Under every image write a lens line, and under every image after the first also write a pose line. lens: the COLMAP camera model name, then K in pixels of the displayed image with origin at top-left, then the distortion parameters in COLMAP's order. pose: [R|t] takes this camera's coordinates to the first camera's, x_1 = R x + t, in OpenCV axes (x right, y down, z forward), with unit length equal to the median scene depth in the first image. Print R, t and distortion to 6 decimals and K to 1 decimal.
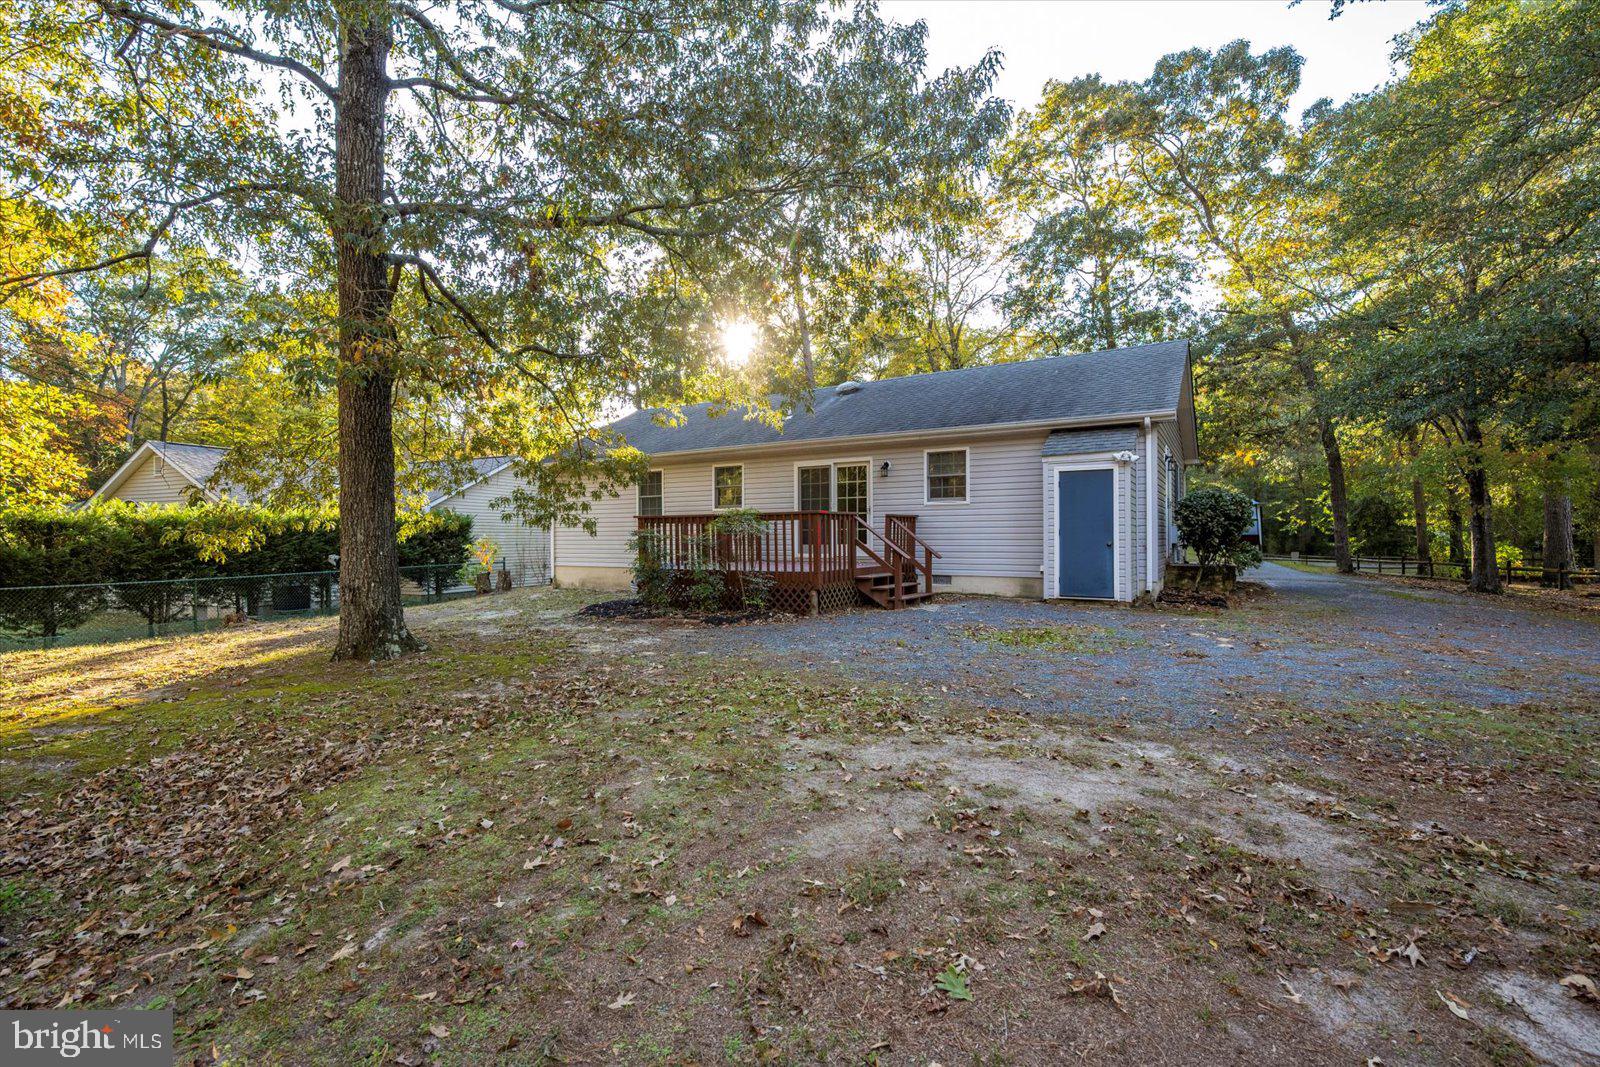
lens RADIAL K [[687.7, 0, 784.1], [0, 687.7, 537.8], [0, 0, 1]] dist [-0.004381, 0.001042]
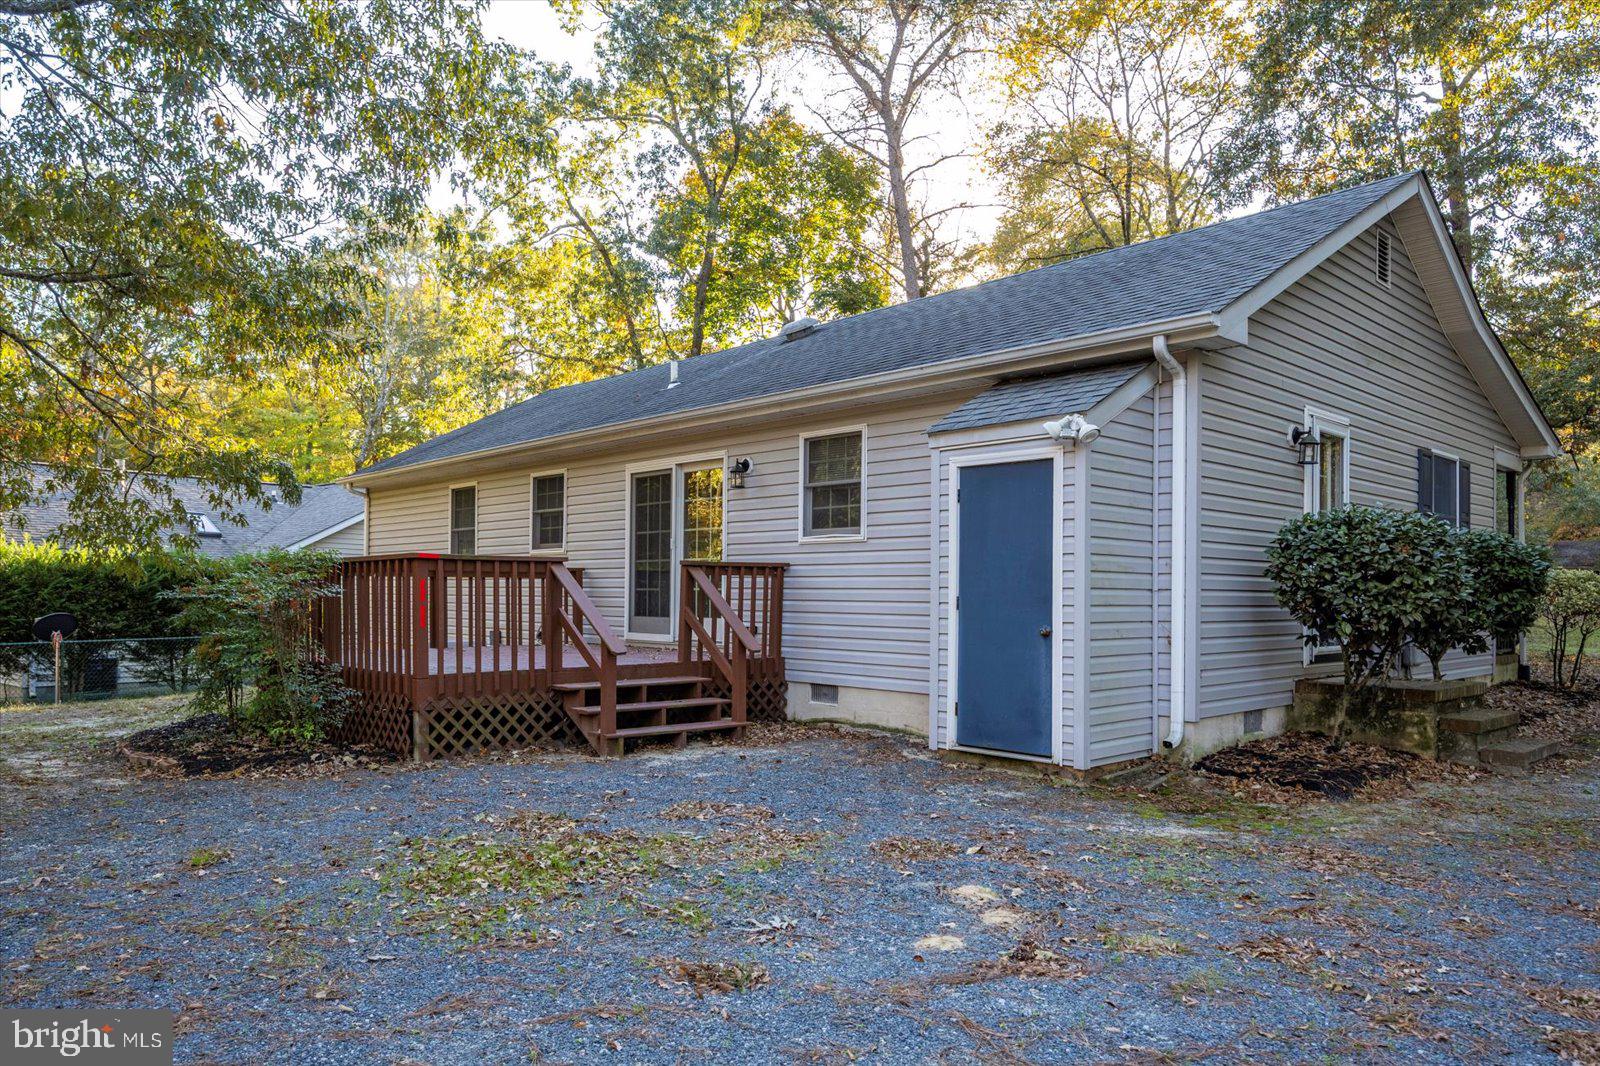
lens RADIAL K [[1076.6, 0, 786.4], [0, 1076.6, 586.1], [0, 0, 1]] dist [-0.007918, 0.004370]
pose [[0.964659, 0.008068, -0.263379, 0.415144], [-0.009992, 0.999932, -0.005966, -0.011644], [0.263313, 0.008386, 0.964674, 0.249492]]
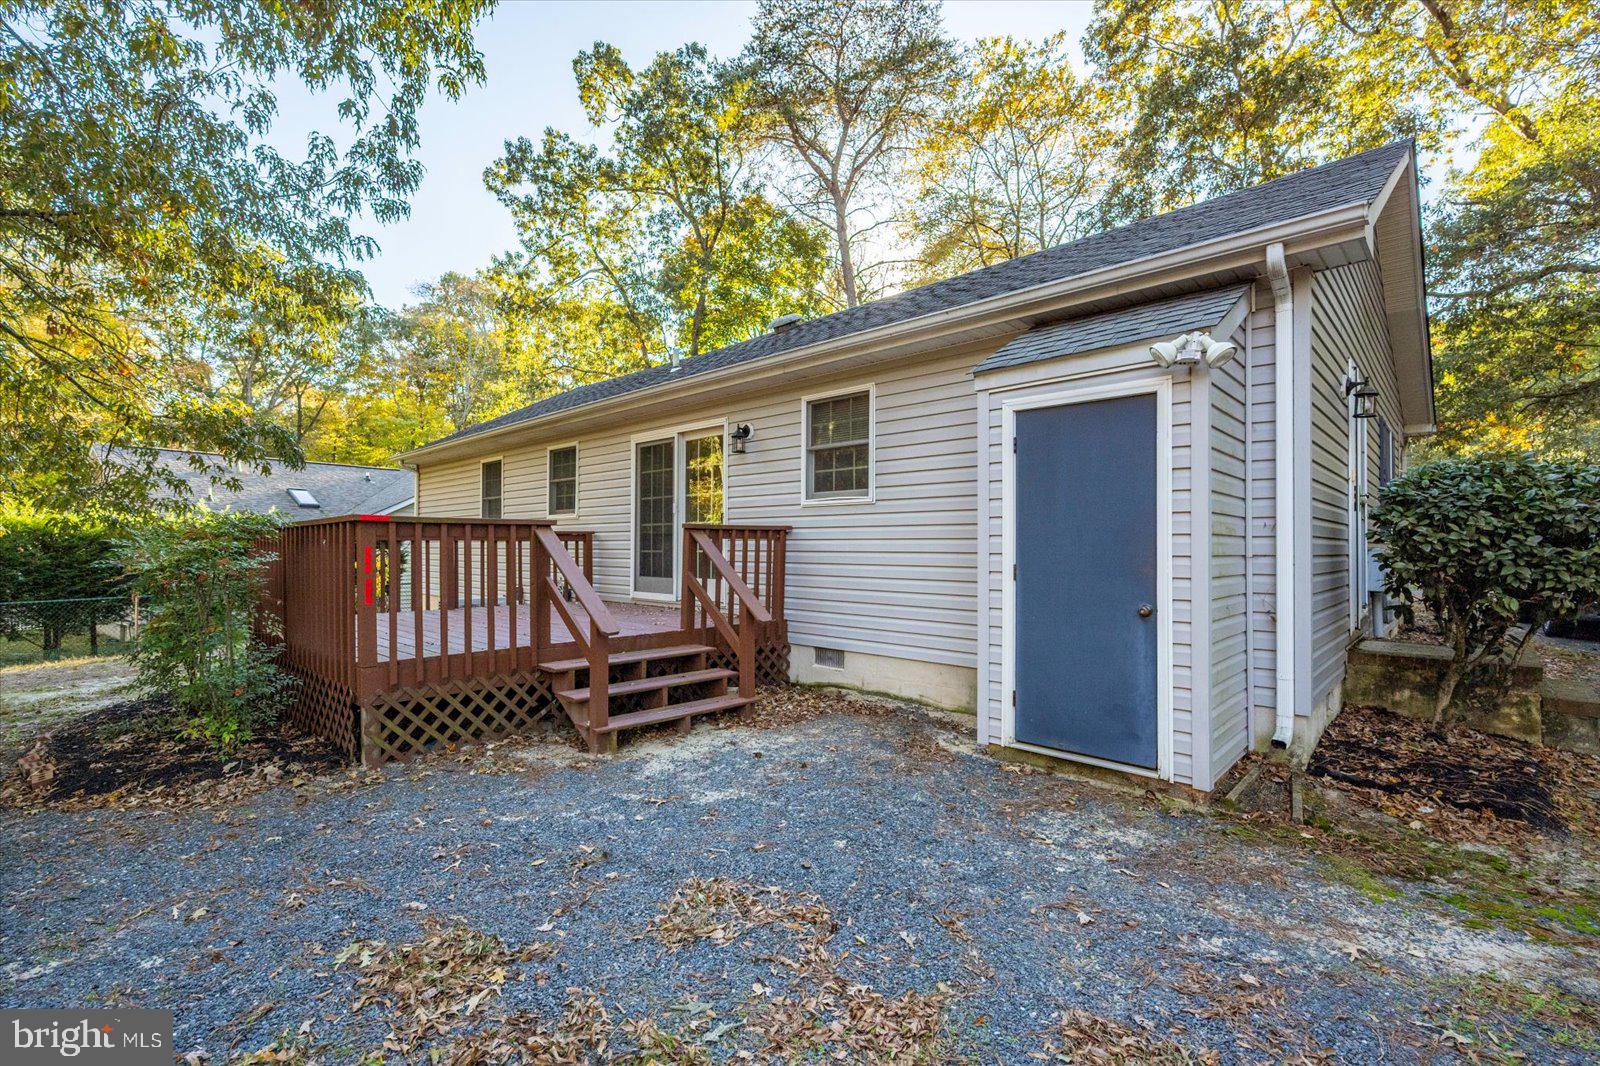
lens RADIAL K [[687.7, 0, 787.5], [0, 687.7, 542.4], [0, 0, 1]] dist [-0.004381, 0.001042]
pose [[0.977511, 0.004157, -0.210846, 0.310071], [-0.005338, 0.999973, -0.005034, -0.018913], [0.210819, 0.006047, 0.977506, 0.523048]]
